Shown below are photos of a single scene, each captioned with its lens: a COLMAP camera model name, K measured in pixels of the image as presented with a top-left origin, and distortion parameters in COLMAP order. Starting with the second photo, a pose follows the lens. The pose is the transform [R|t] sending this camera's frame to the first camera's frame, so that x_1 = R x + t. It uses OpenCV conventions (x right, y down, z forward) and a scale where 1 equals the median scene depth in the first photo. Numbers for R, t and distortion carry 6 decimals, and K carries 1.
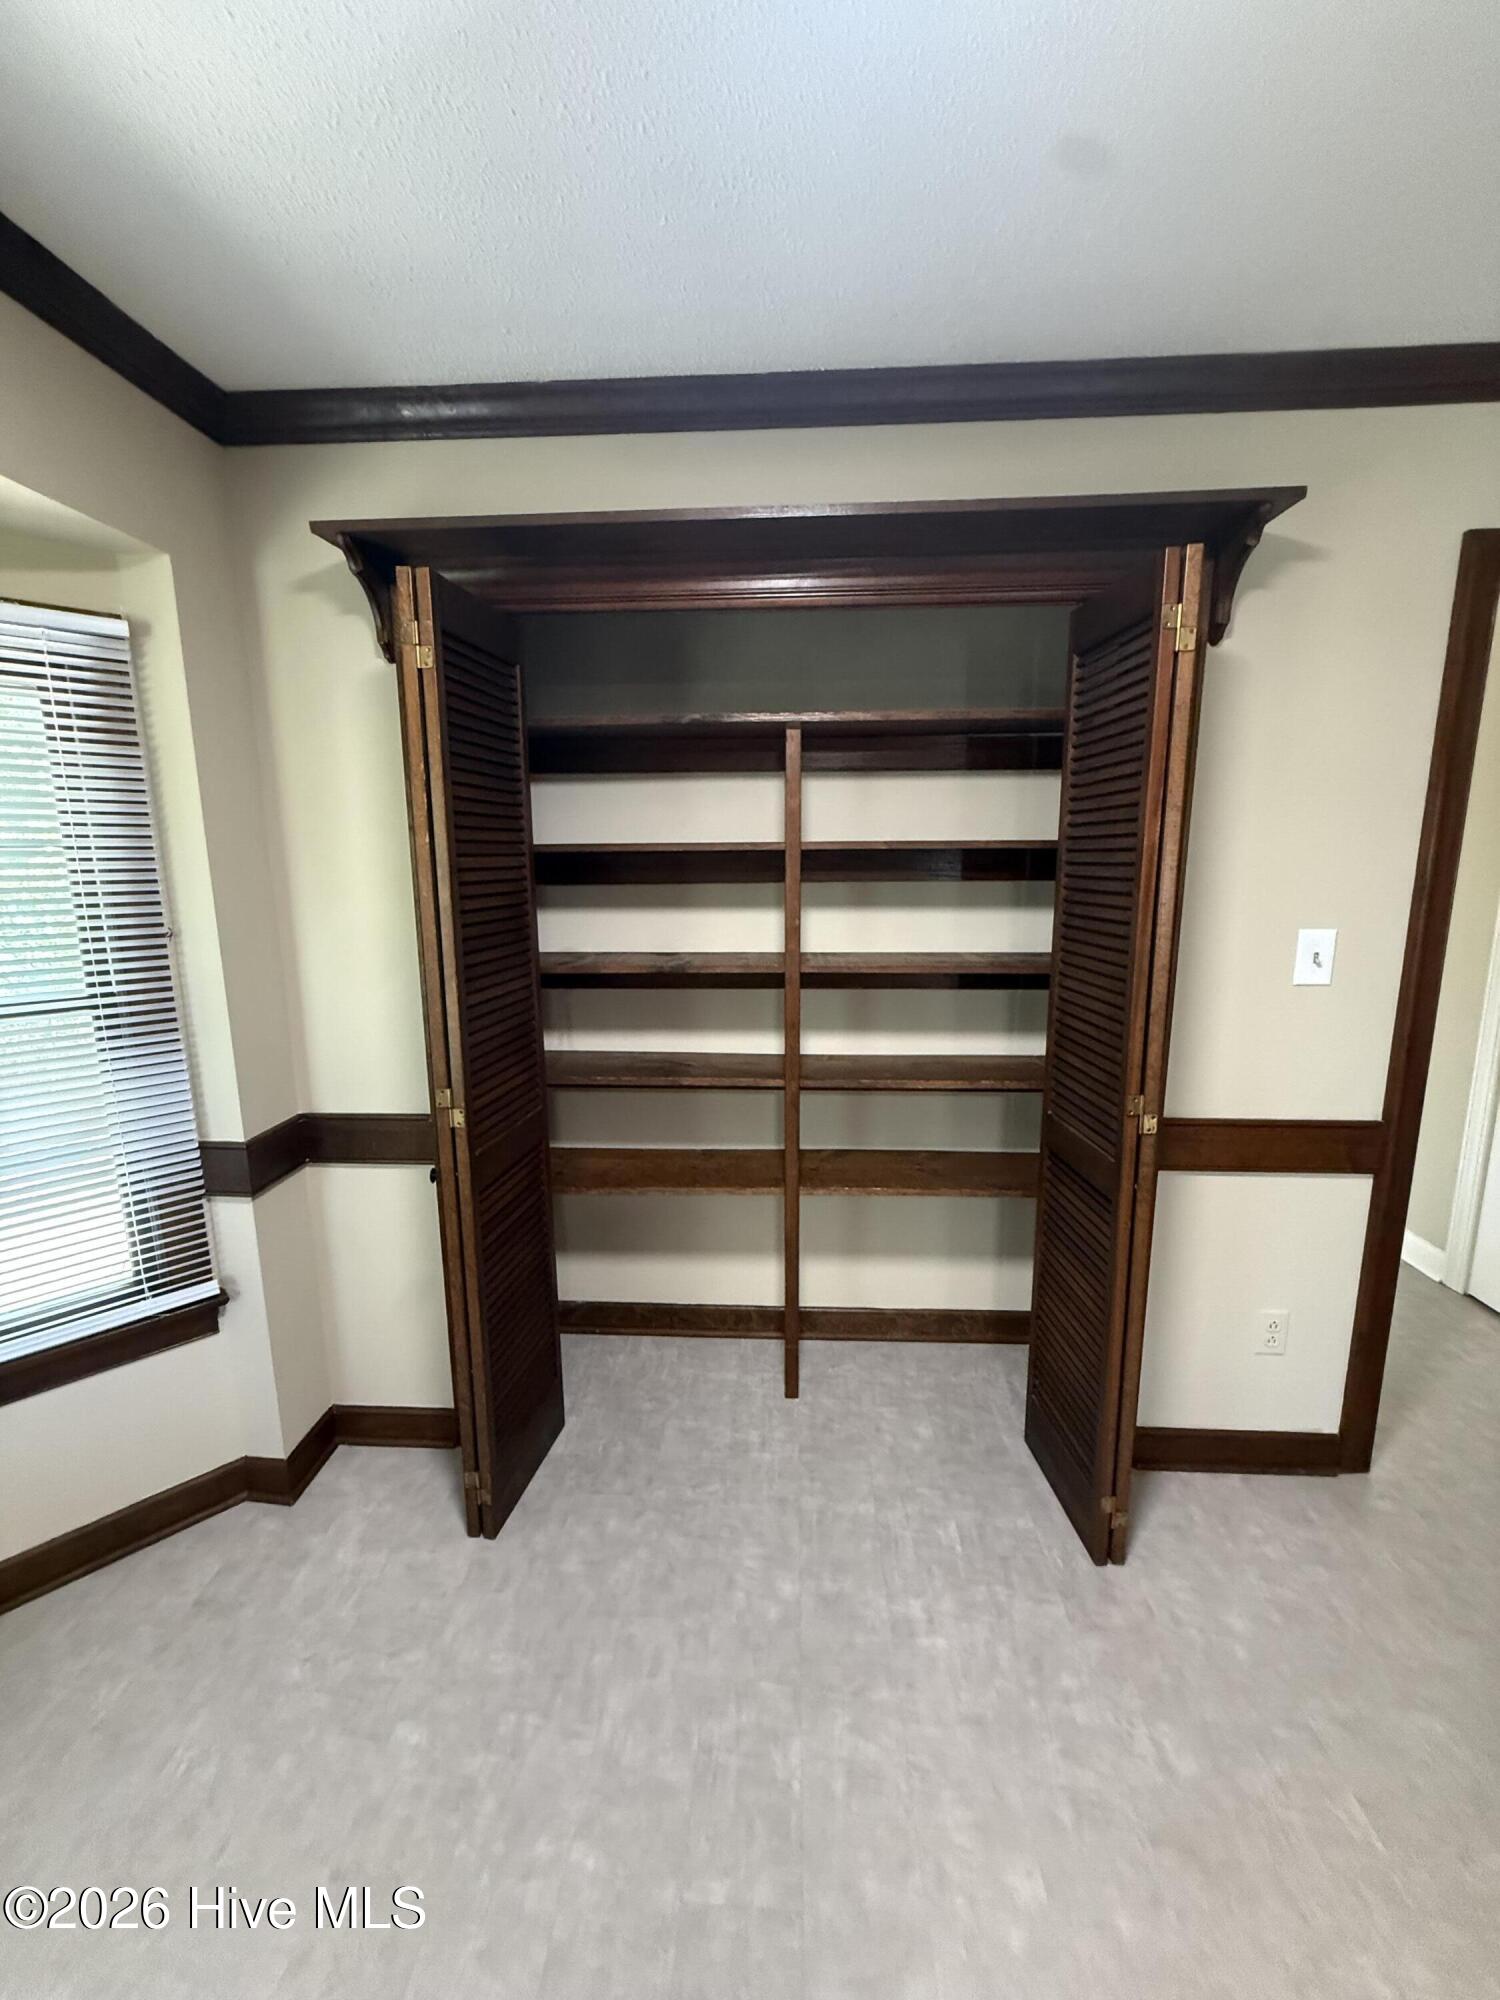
lens RADIAL K [[799.3, 0, 745.2], [0, 799.3, 998.6], [0, 0, 1]] dist [0.000636, -0.000330]
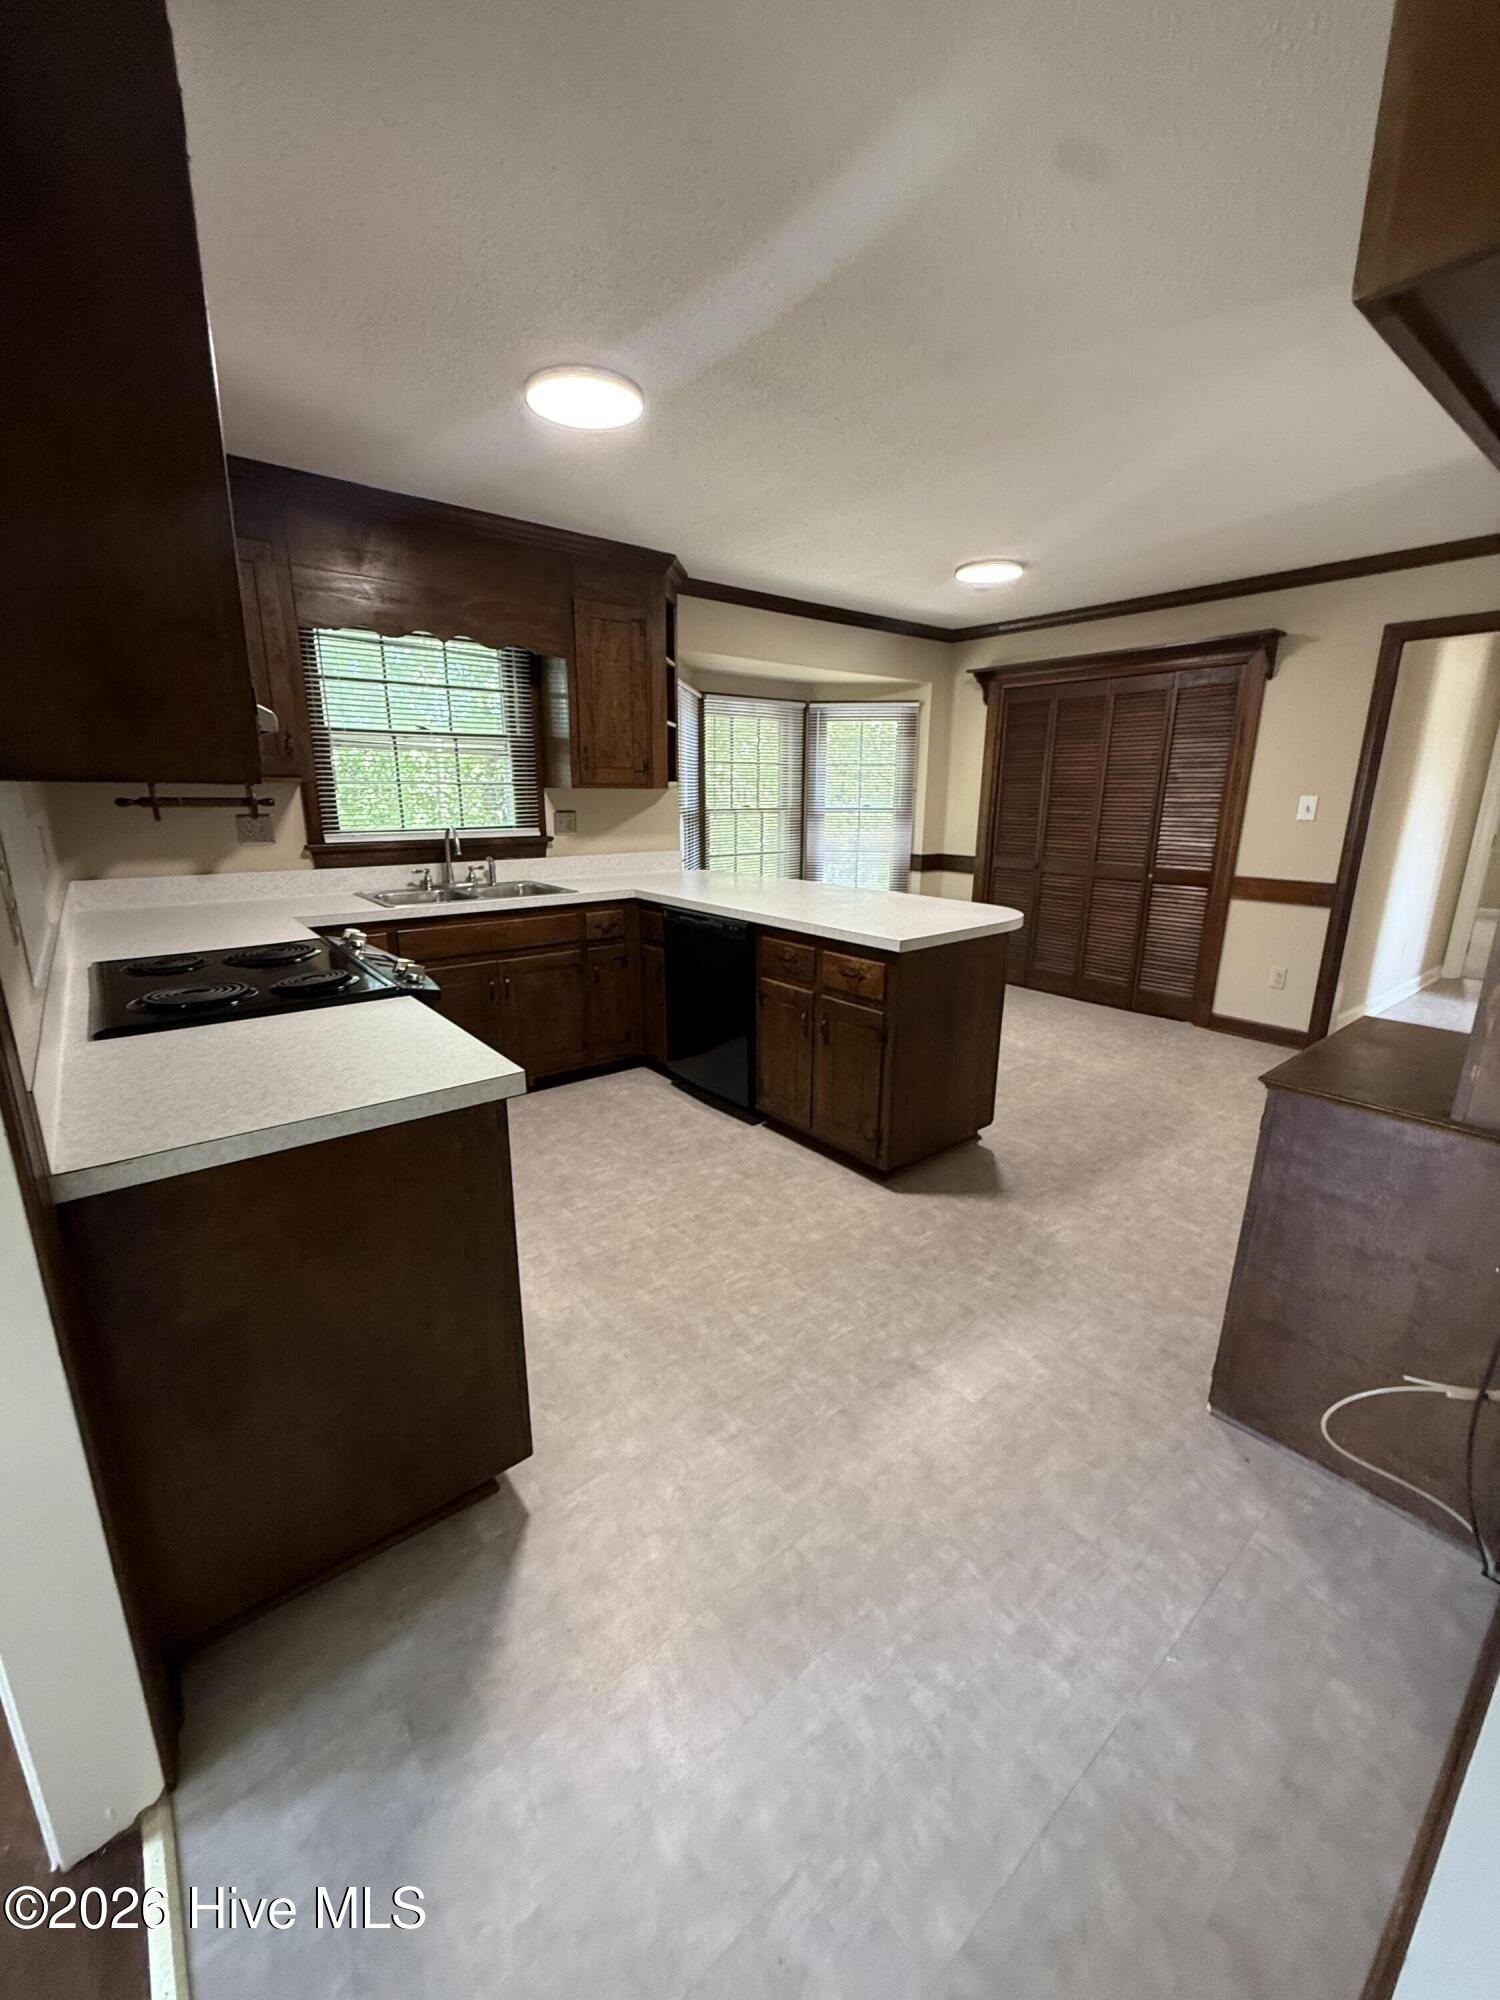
lens RADIAL K [[799.3, 0, 745.2], [0, 799.3, 998.6], [0, 0, 1]] dist [0.000636, -0.000330]
pose [[0.665906, 0.201085, -0.718425, 1.417185], [-0.144708, 0.979515, 0.140035, 0.410082], [0.731867, 0.010711, 0.681363, -1.831498]]
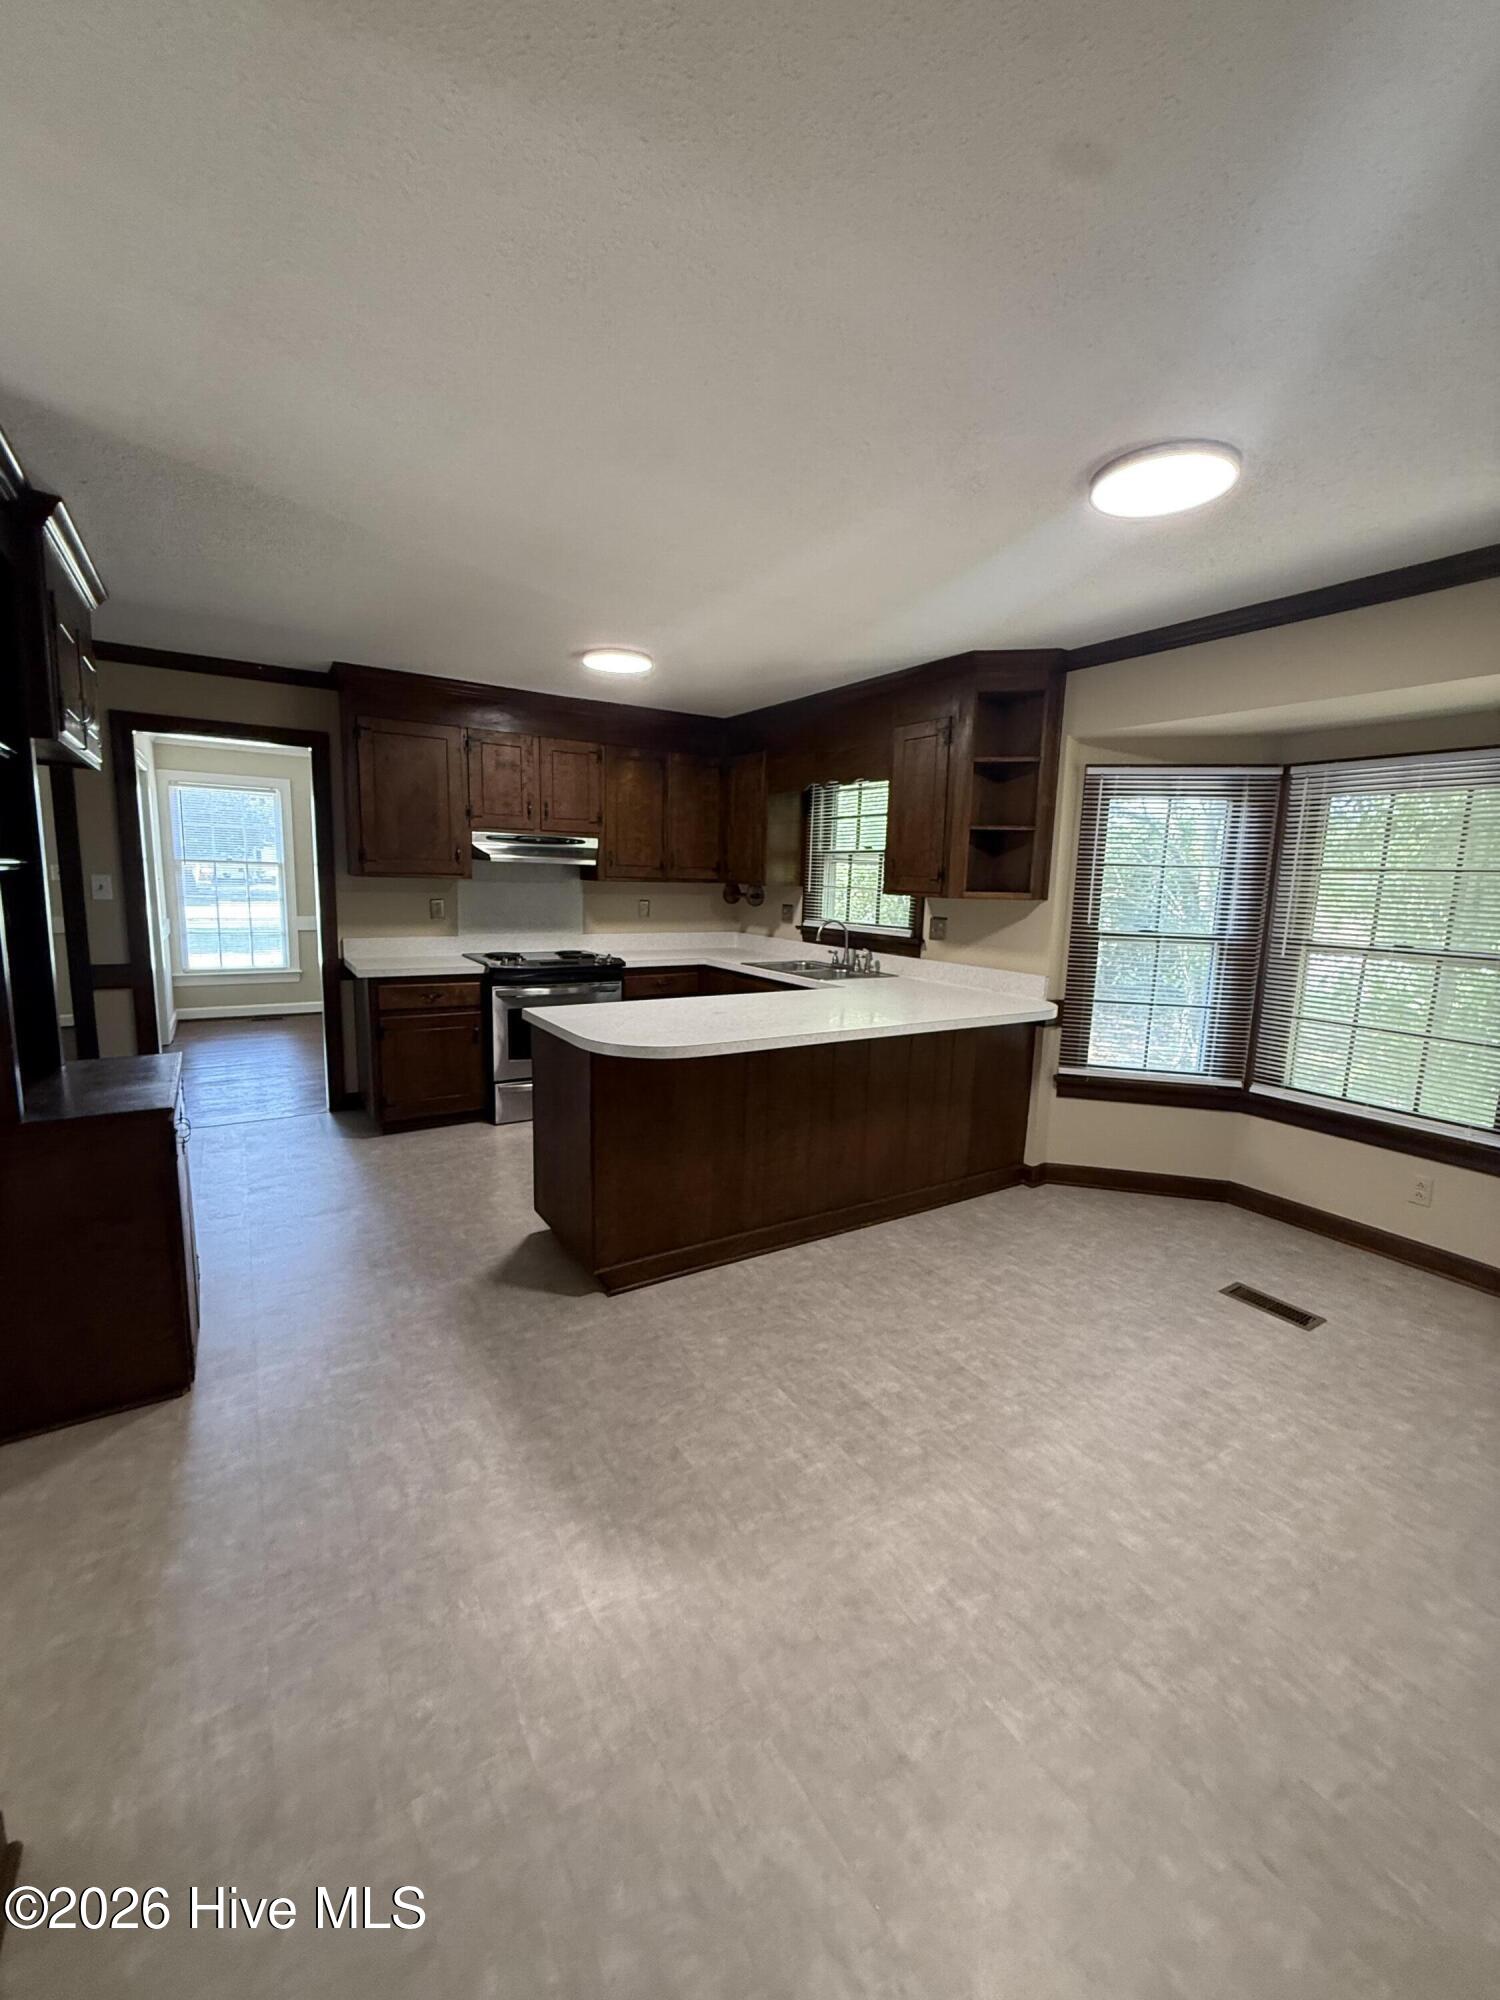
lens RADIAL K [[799.3, 0, 745.2], [0, 799.3, 998.6], [0, 0, 1]] dist [0.000636, -0.000330]
pose [[-0.813790, 0.072035, -0.576678, 1.163714], [-0.128036, 0.945685, 0.298810, -0.137693], [0.566880, 0.317004, -0.760365, 0.946194]]
